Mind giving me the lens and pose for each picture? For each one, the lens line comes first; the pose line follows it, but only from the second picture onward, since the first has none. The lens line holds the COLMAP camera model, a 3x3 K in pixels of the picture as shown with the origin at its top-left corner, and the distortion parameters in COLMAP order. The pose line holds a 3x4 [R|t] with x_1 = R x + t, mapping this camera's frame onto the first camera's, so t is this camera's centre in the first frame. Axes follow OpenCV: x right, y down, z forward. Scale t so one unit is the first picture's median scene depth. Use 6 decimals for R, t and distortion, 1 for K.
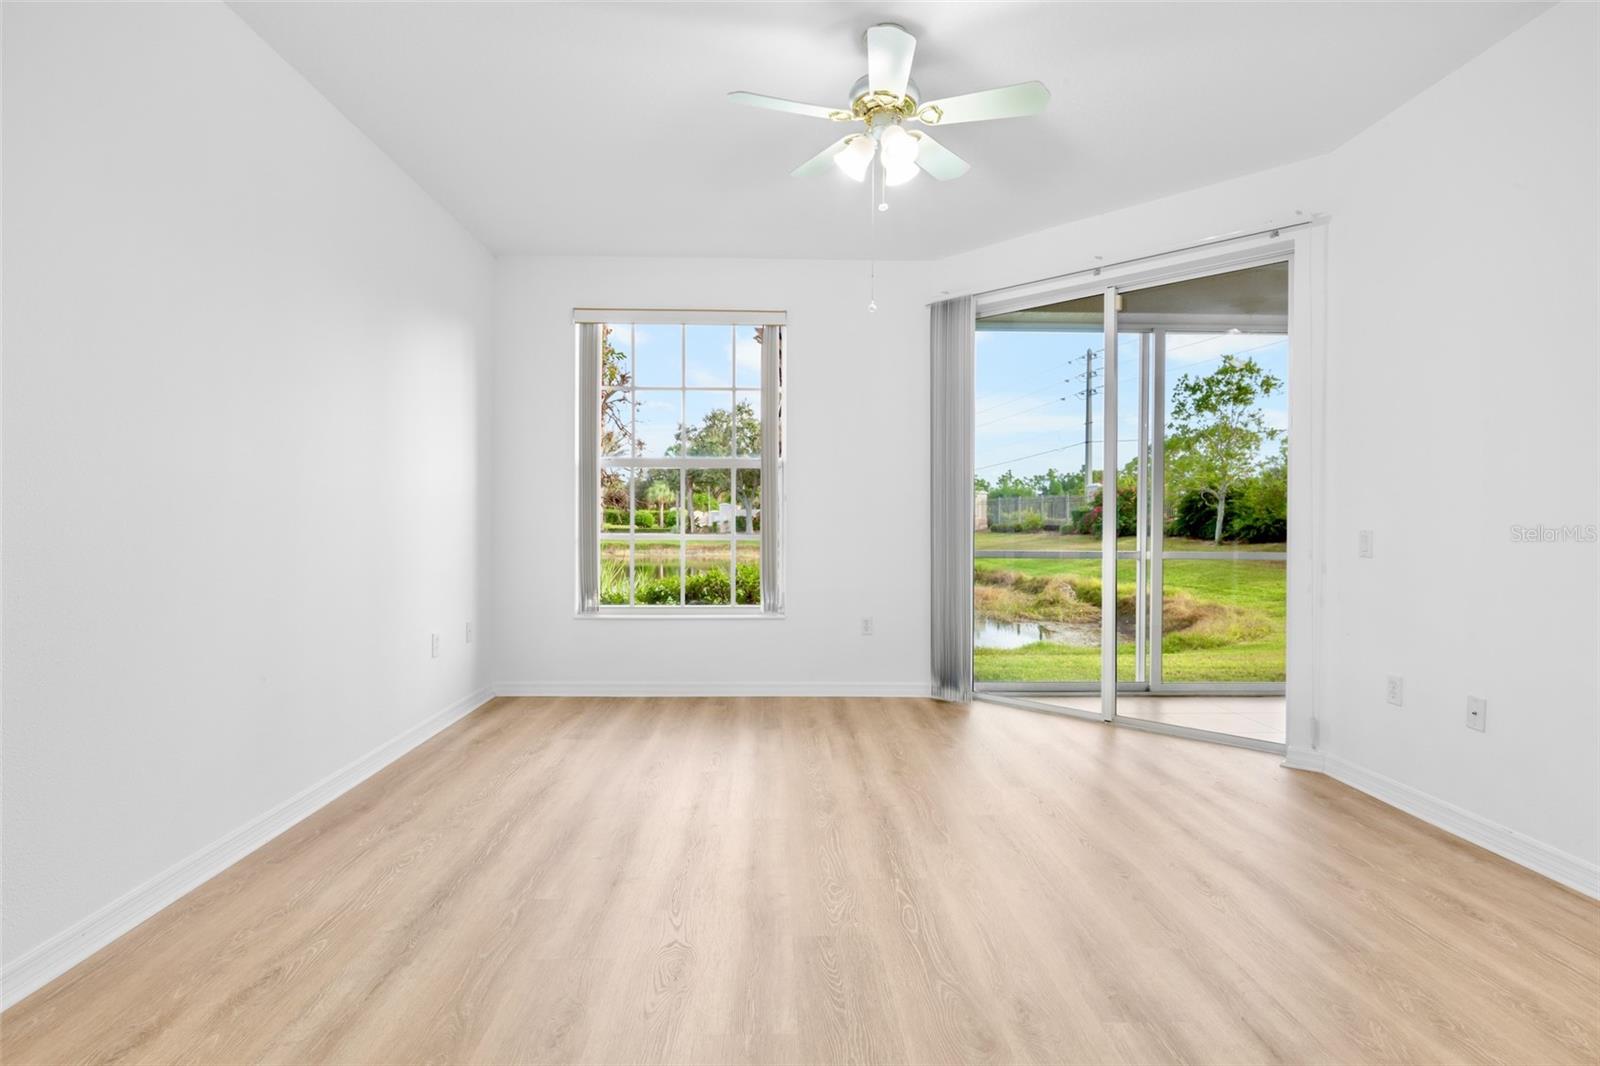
lens RADIAL K [[780.8, 0, 802.6], [0, 780.8, 525.1], [0, 0, 1]] dist [0.006113, -0.002426]
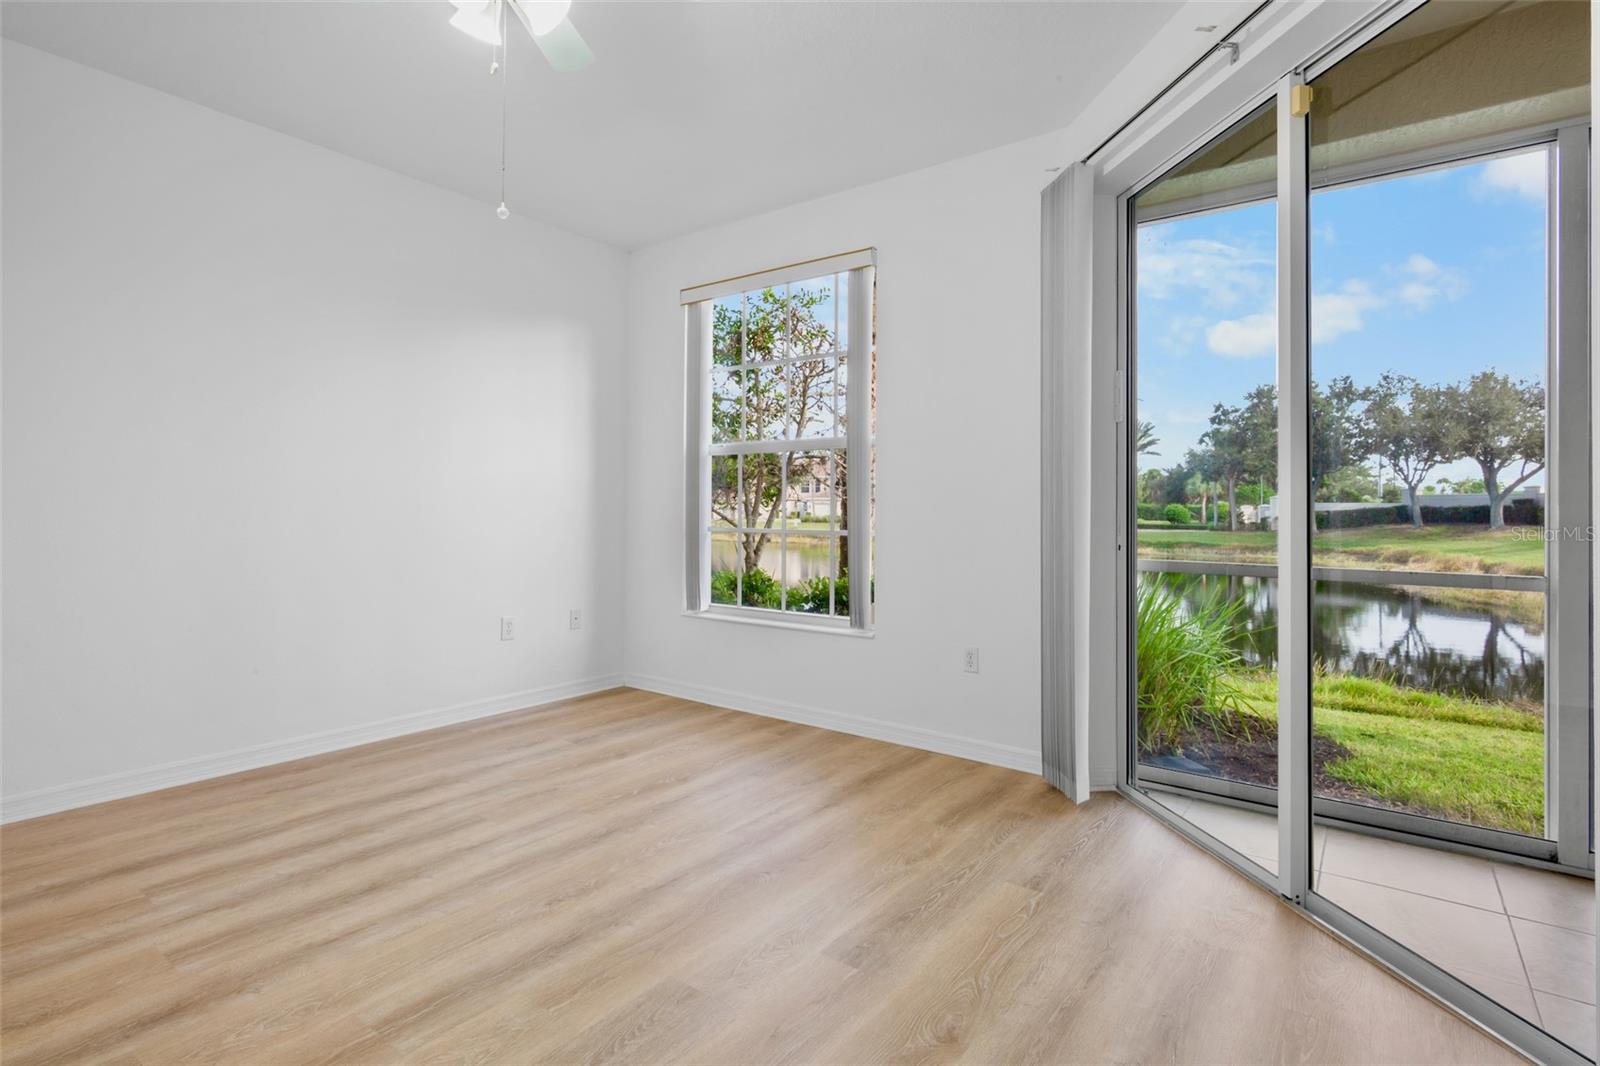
lens RADIAL K [[780.8, 0, 802.4], [0, 780.8, 517.8], [0, 0, 1]] dist [0.006113, -0.002426]
pose [[0.779493, 0.006878, -0.626373, 0.417437], [-0.008524, 0.999964, 0.000373, -0.001618], [0.626353, 0.005049, 0.779524, 0.345141]]
